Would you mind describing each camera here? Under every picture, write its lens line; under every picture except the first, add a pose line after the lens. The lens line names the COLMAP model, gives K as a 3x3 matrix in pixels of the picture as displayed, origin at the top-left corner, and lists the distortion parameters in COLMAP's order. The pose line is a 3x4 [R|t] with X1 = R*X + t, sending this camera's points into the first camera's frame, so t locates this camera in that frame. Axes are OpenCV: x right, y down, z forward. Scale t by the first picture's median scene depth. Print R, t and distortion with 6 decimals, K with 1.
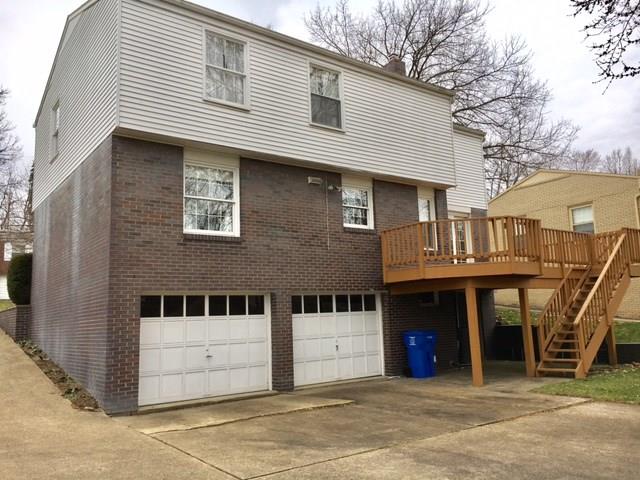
lens RADIAL K [[544.6, 0, 319.9], [0, 544.6, 239.2], [0, 0, 1]] dist [0.048335, -0.005142]
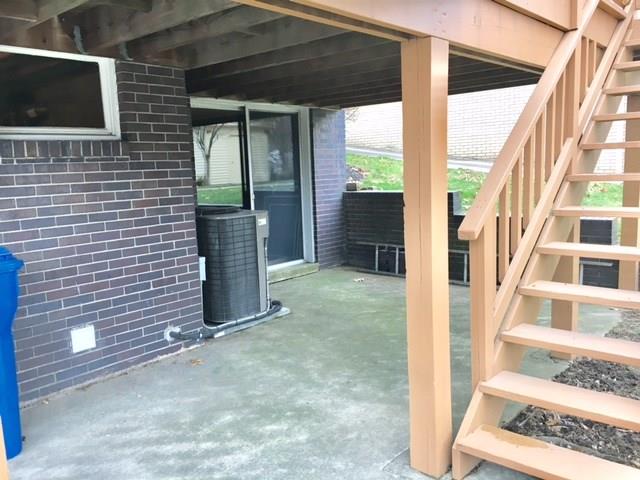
lens RADIAL K [[544.6, 0, 320.3], [0, 544.6, 239.4], [0, 0, 1]] dist [0.048335, -0.005142]
pose [[0.980147, -0.023972, 0.196816, 0.260969], [-0.031838, 0.960753, 0.275573, 0.091390], [-0.195697, -0.276368, 0.940916, 0.713305]]
